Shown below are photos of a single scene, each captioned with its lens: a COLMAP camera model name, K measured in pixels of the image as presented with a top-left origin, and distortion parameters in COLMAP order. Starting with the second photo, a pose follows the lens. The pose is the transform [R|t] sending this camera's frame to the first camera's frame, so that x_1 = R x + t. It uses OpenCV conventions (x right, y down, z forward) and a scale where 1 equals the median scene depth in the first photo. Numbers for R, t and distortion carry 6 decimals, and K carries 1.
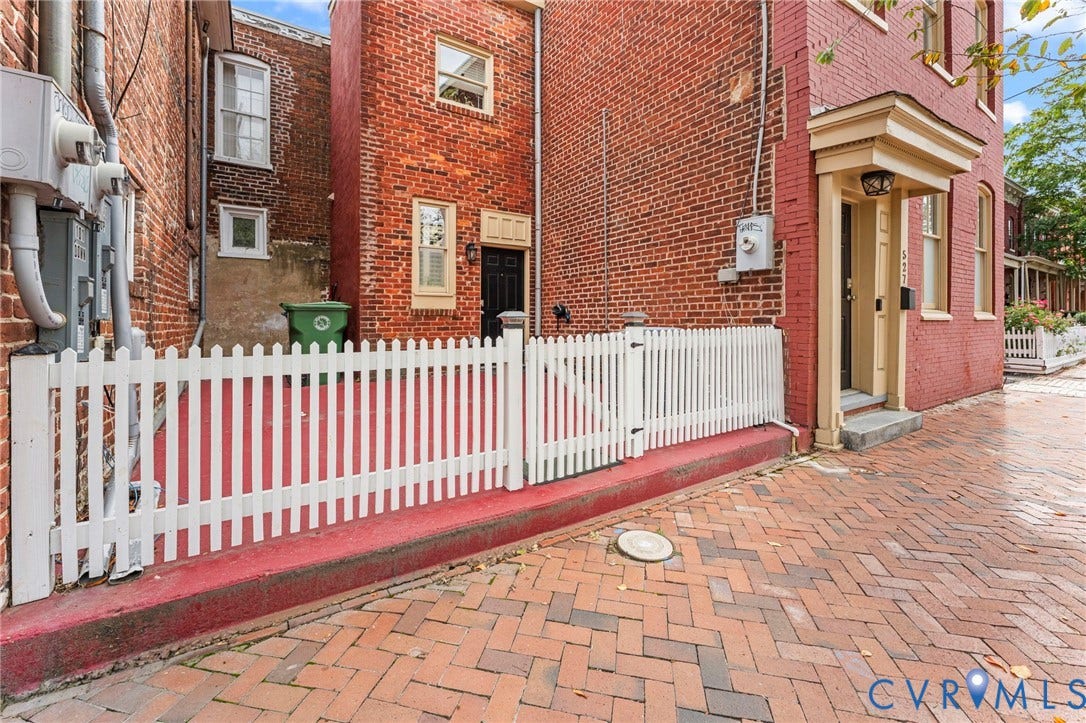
lens RADIAL K [[450.0, 0, 539.4], [0, 450.0, 314.6], [0, 0, 1]] dist [-0.000088, -0.000200]
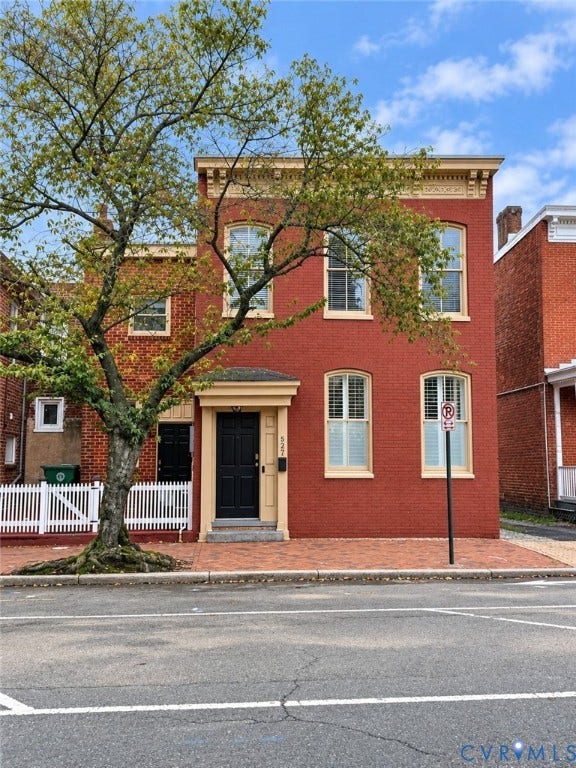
lens RADIAL K [[804.6, 0, 288.0], [0, 804.6, 384.0], [0, 0, 1]] dist [0.007829, 0.006542]
pose [[0.887132, -0.048886, -0.458920, 1.560098], [0.012332, 0.996530, -0.082316, -0.063327], [0.461352, 0.067365, 0.884656, -1.235486]]
